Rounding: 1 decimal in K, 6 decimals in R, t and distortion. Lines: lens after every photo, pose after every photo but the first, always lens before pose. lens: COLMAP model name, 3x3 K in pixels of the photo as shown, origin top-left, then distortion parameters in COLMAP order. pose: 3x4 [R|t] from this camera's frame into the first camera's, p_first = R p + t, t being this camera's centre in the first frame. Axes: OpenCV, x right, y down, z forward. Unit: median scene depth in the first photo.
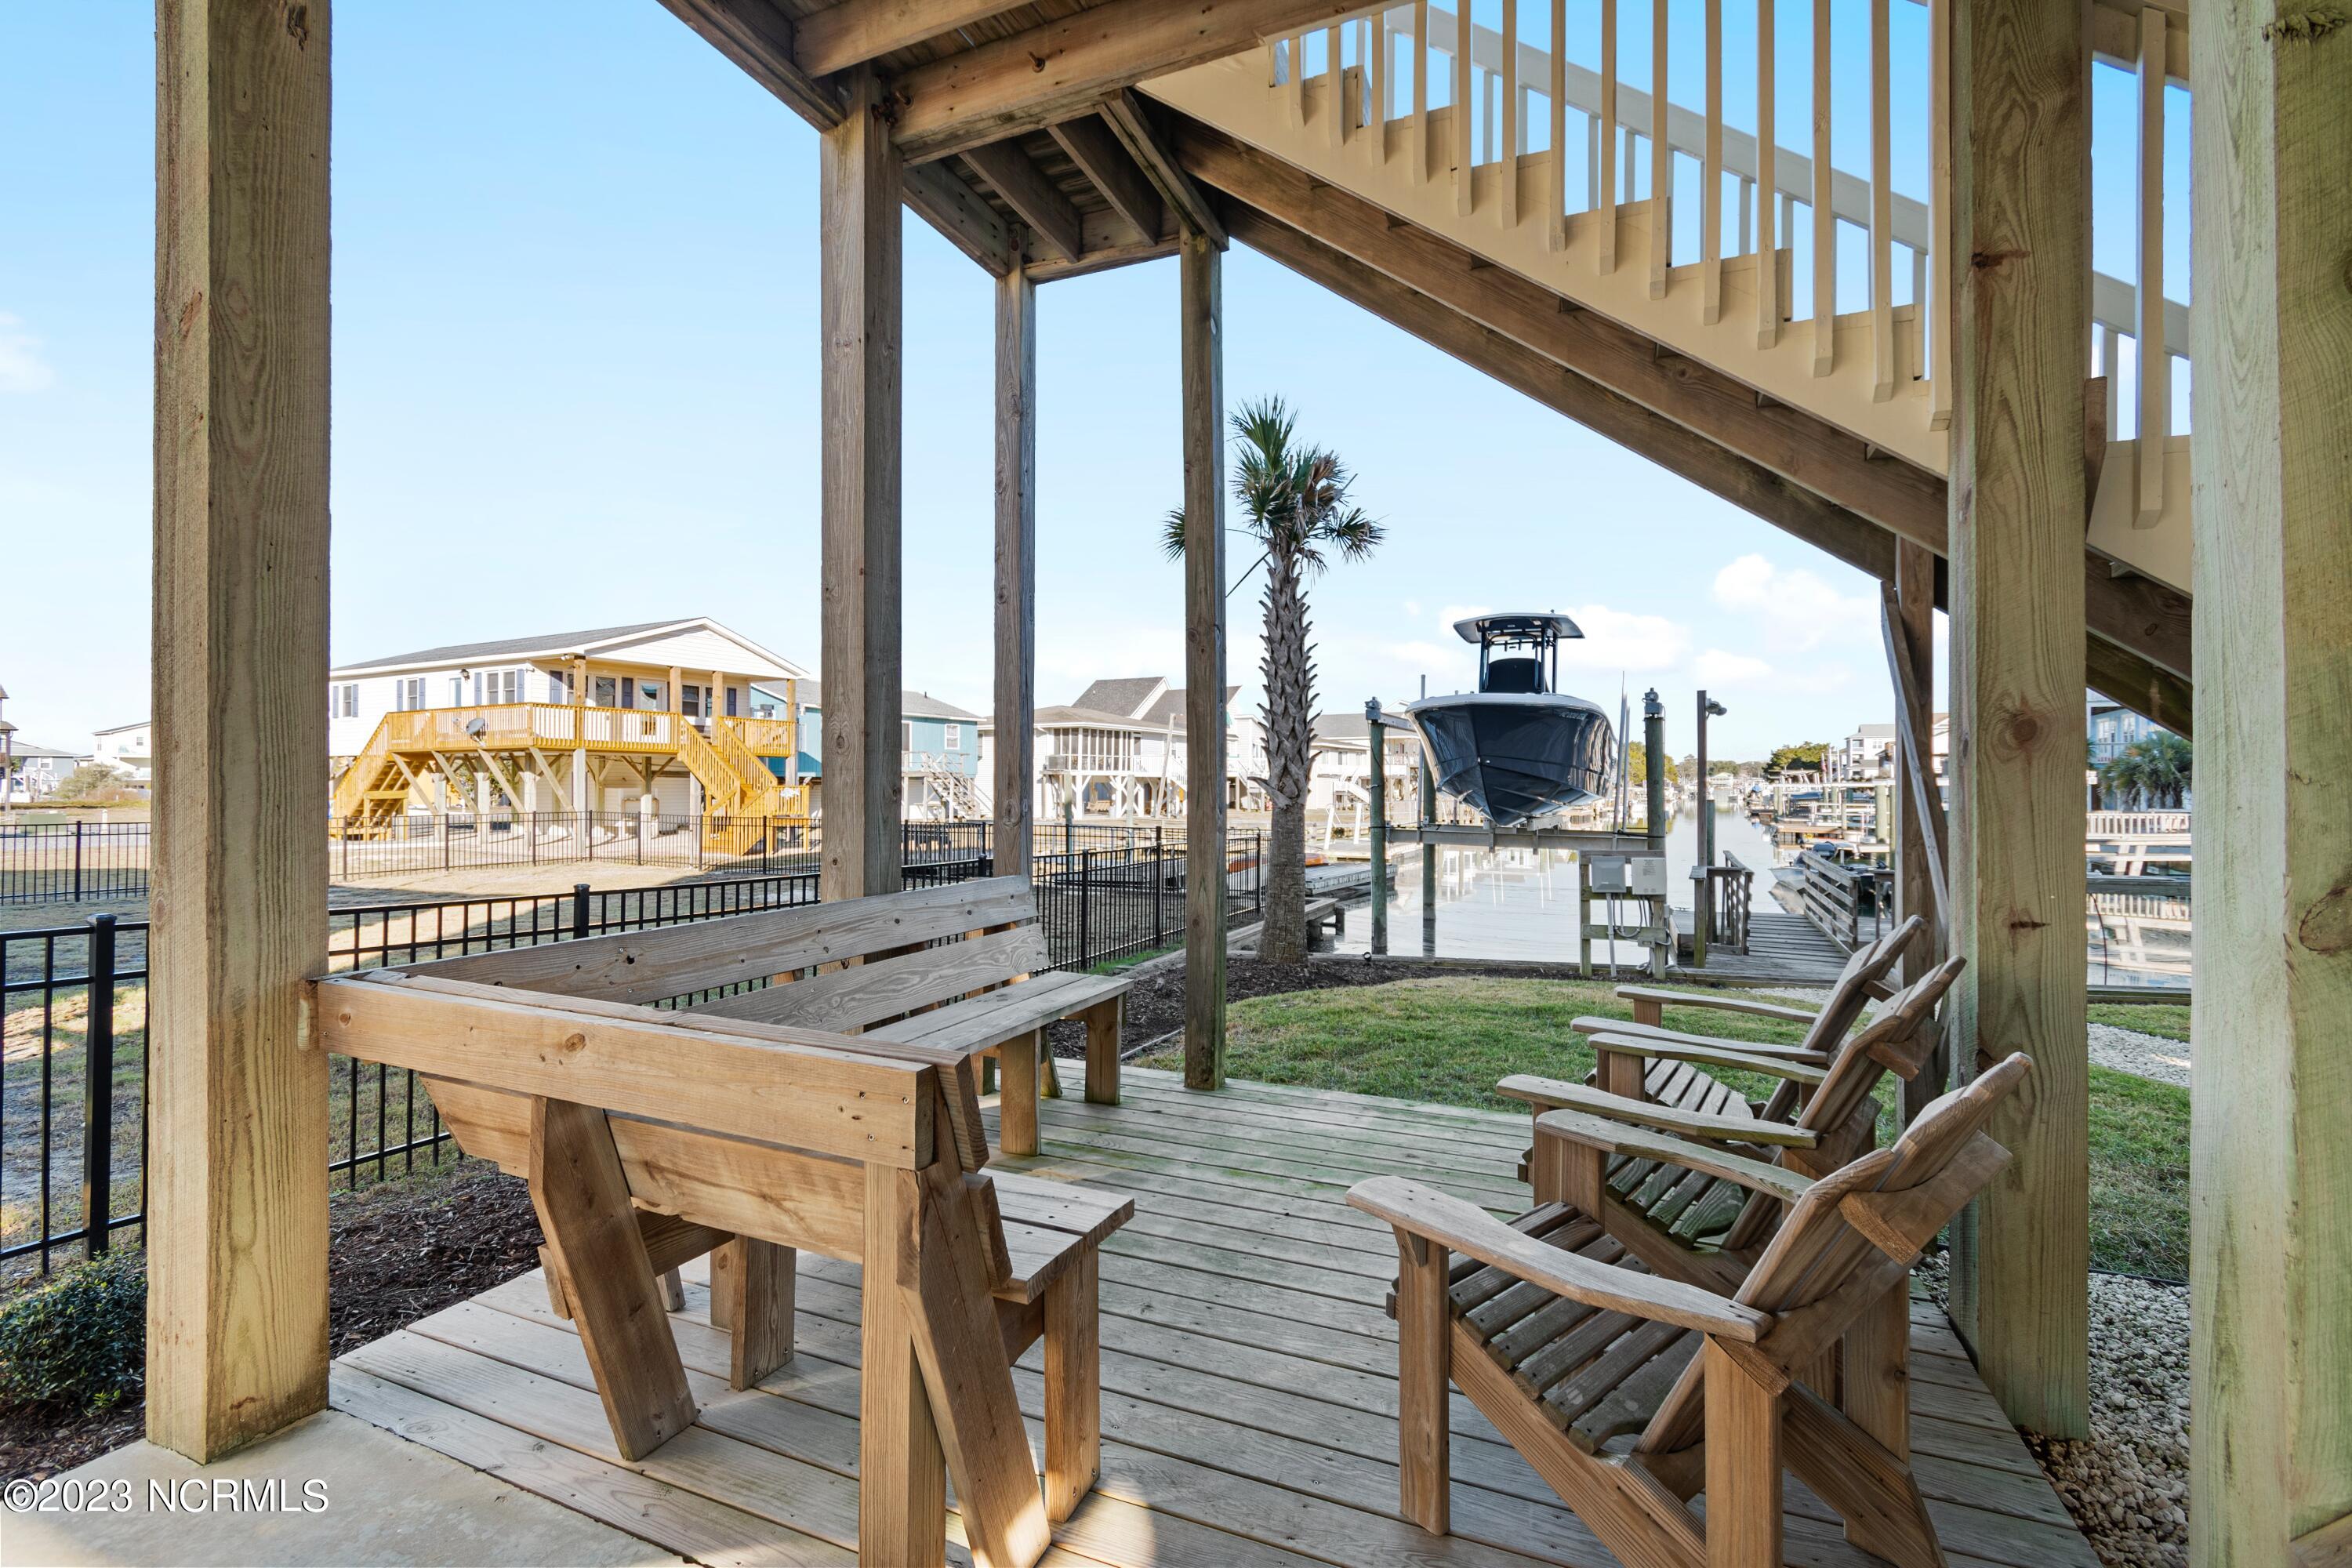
lens RADIAL K [[1033.4, 0, 1172.3], [0, 1033.4, 772.4], [0, 0, 1]] dist [0.000299, -0.000272]
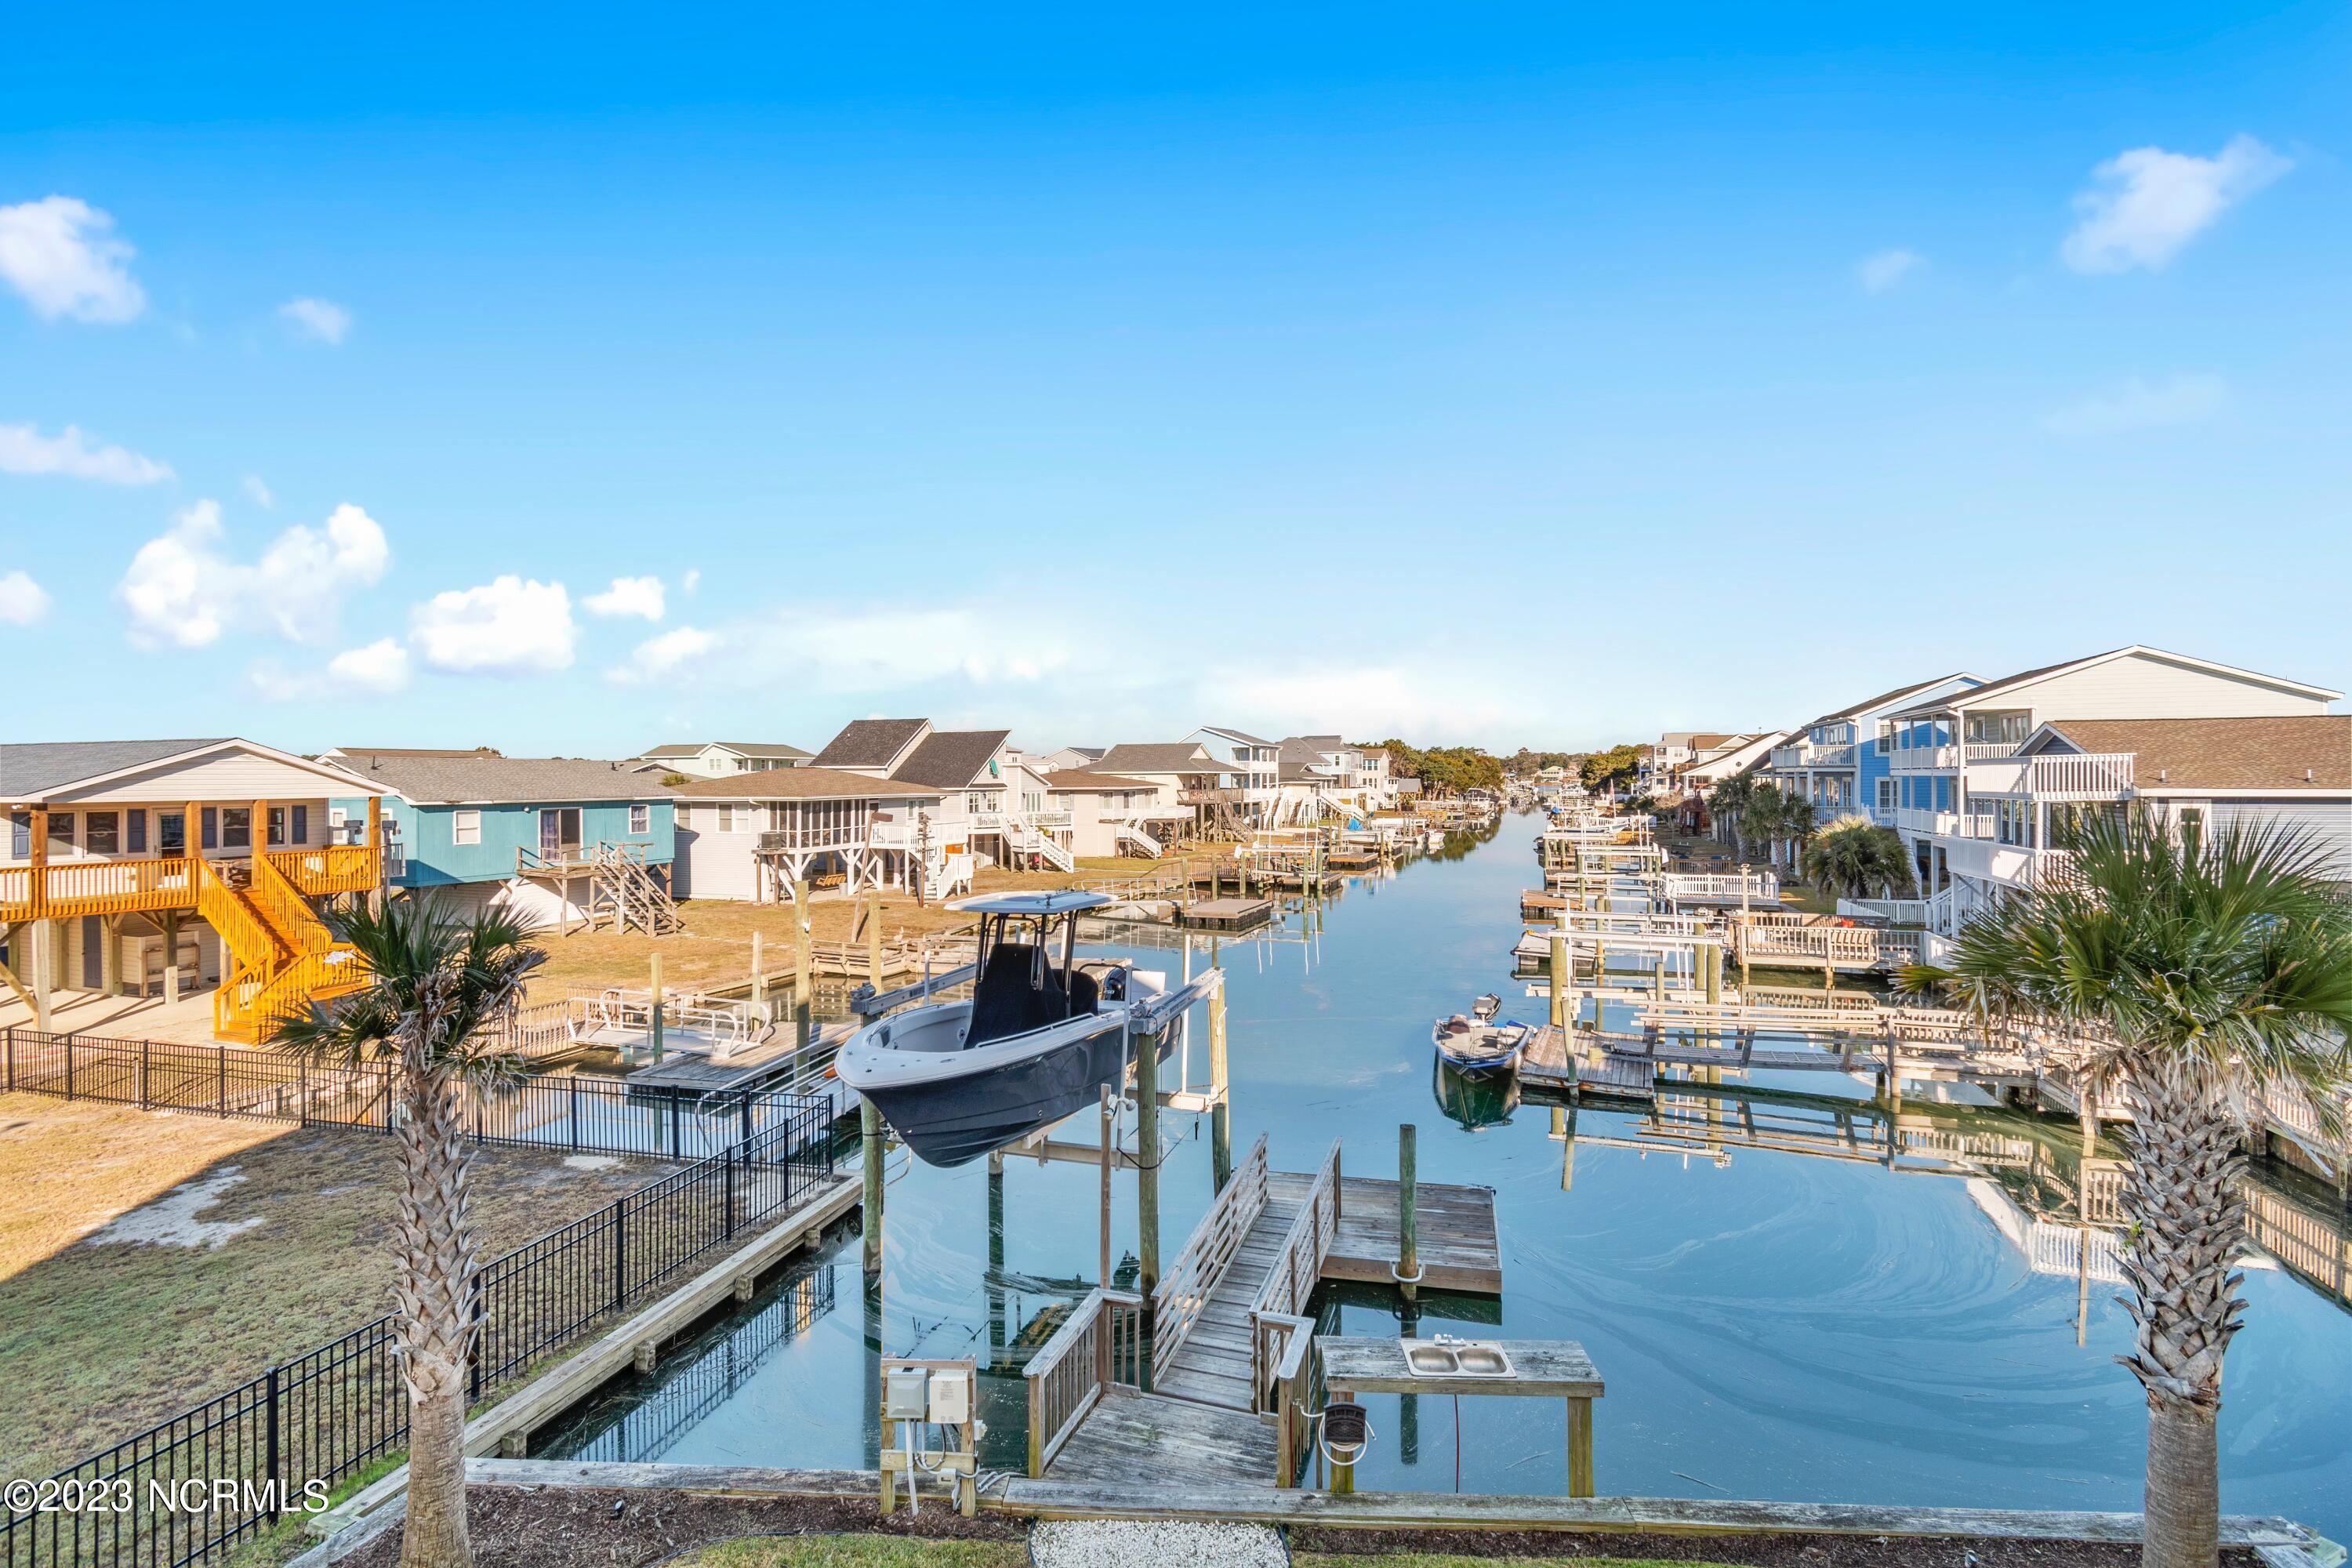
lens RADIAL K [[1089.4, 0, 1174.3], [0, 1089.4, 785.5], [0, 0, 1]] dist [0.001790, -0.004123]
pose [[0.988662, -0.008347, 0.149926, 0.123666], [0.005358, 0.999779, 0.020324, -0.100481], [-0.150063, -0.019290, 0.988488, 0.024726]]
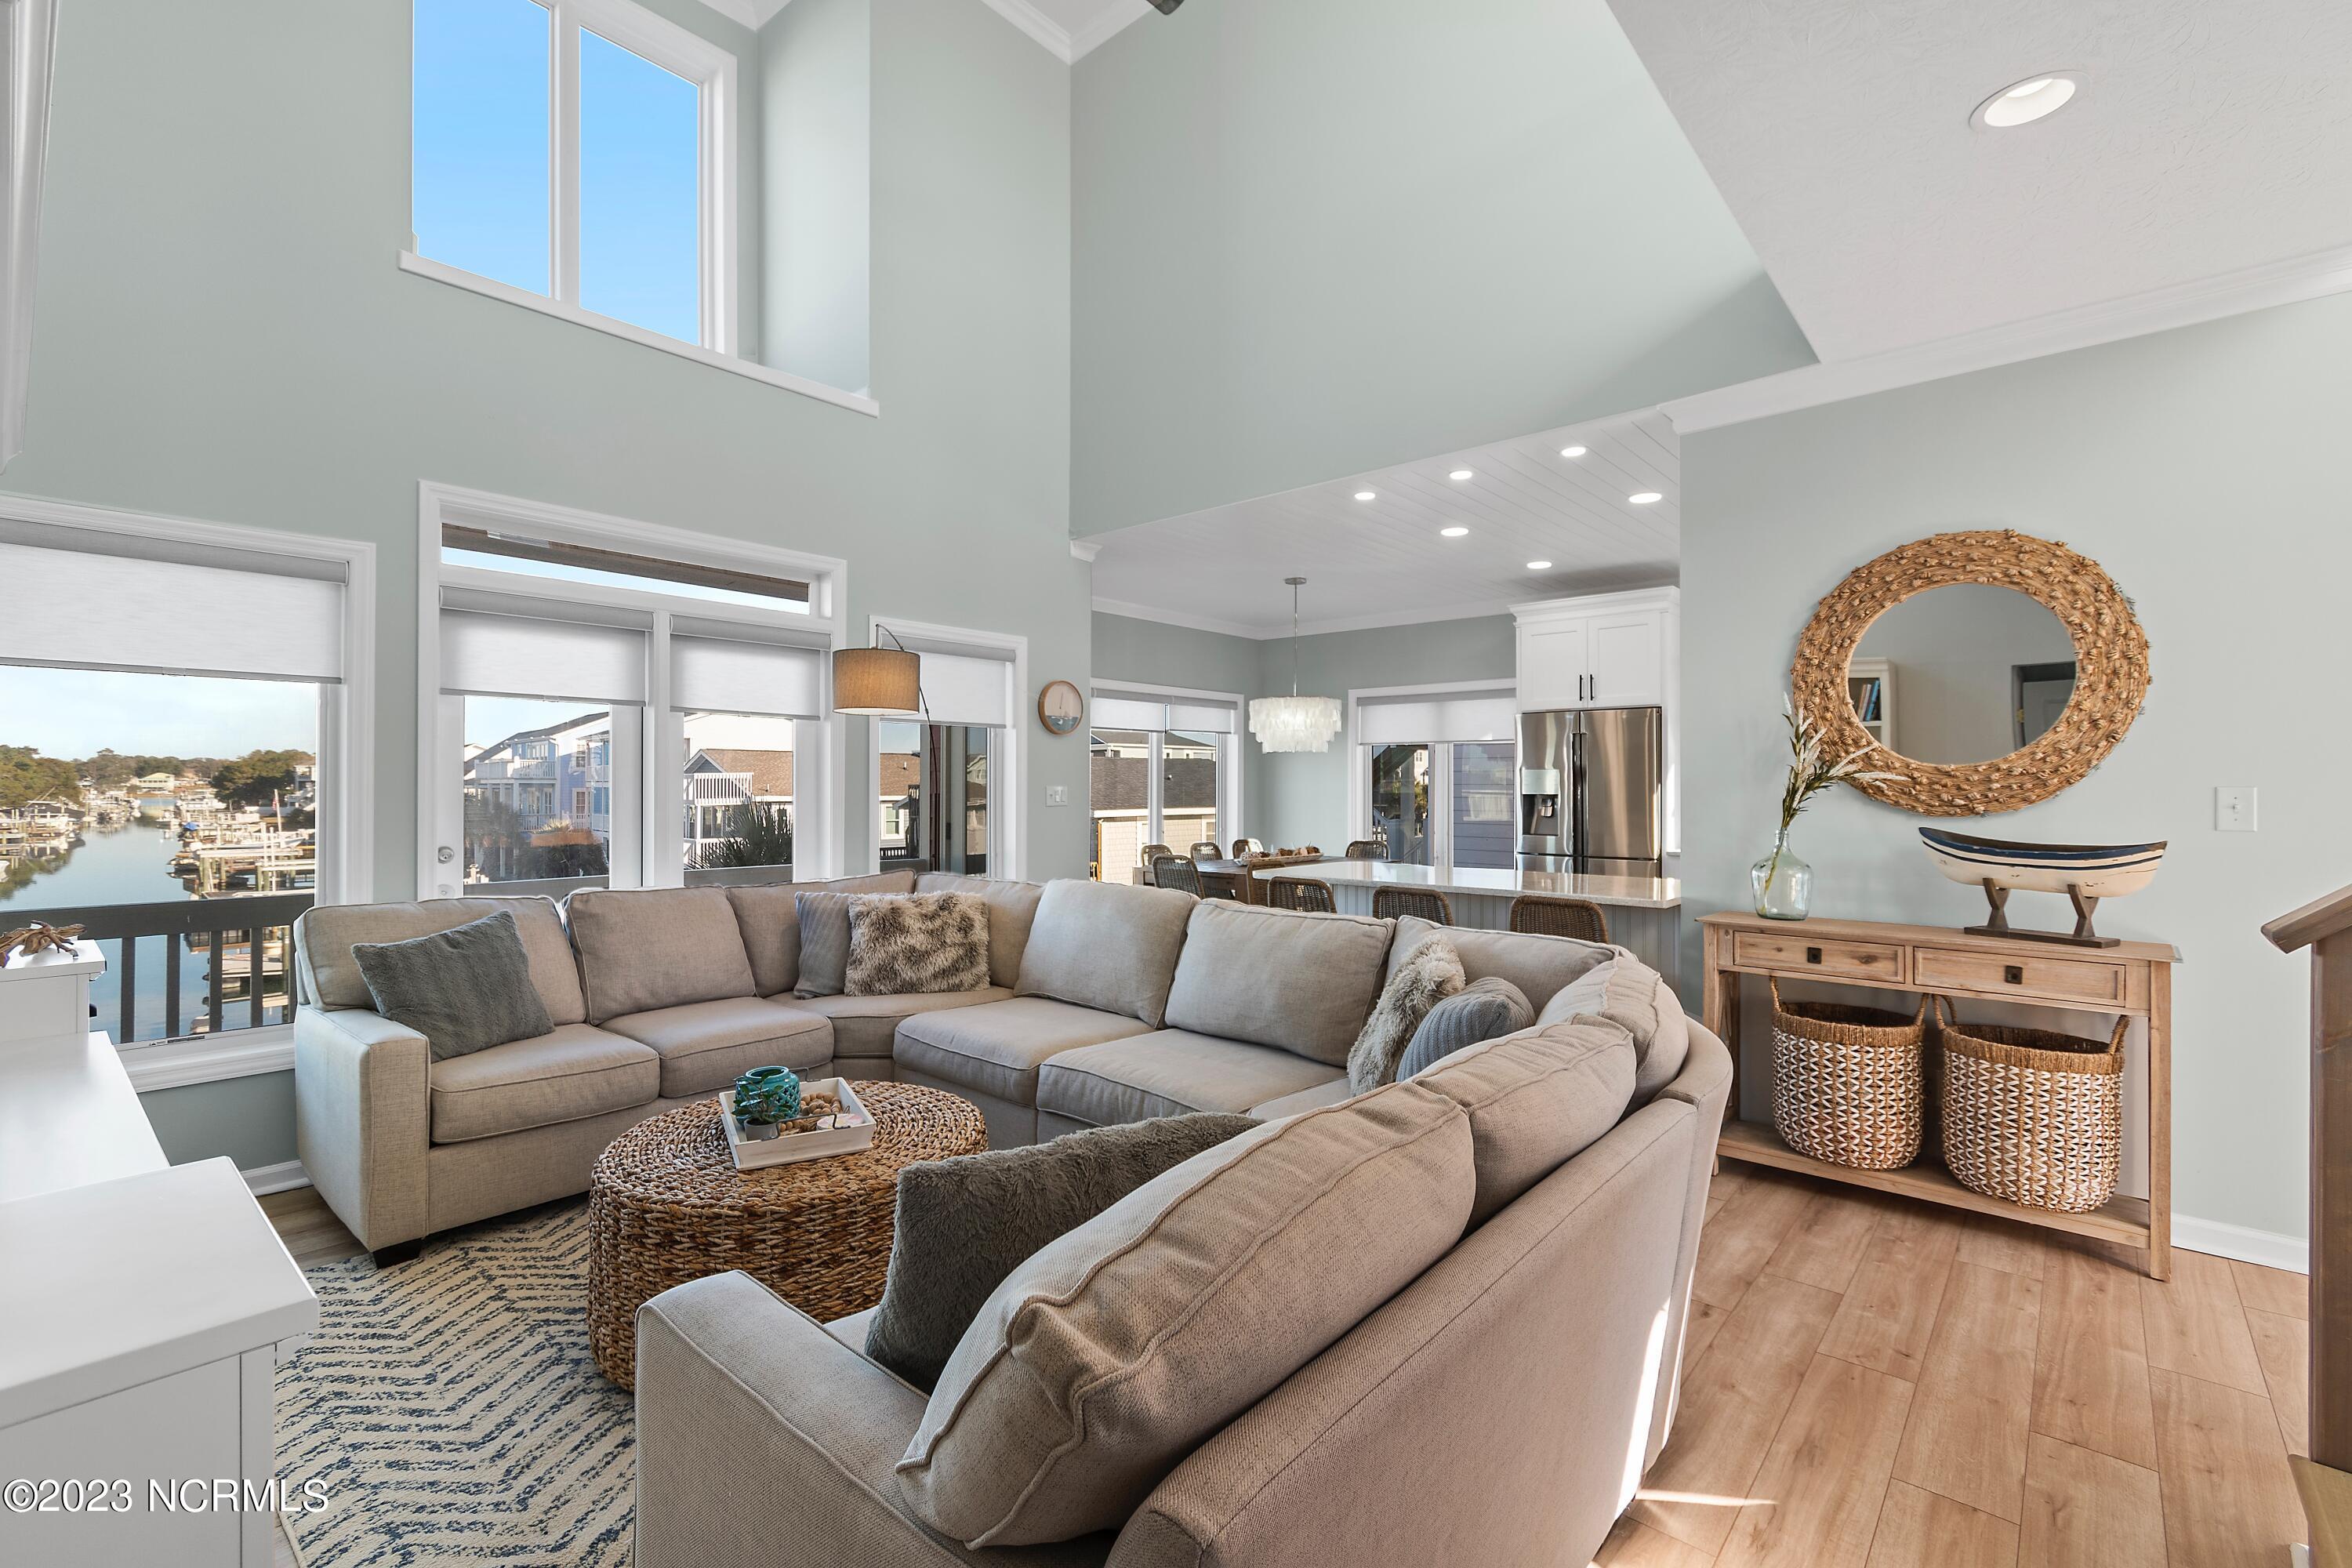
lens RADIAL K [[1026.5, 0, 1177.5], [0, 1026.5, 785.3], [0, 0, 1]] dist [0.000932, -0.000472]
pose [[0.296721, -0.001449, 0.954963, 0.000064], [-0.012592, 0.999906, 0.005429, -0.102641], [-0.954881, -0.013636, 0.296675, -0.073654]]
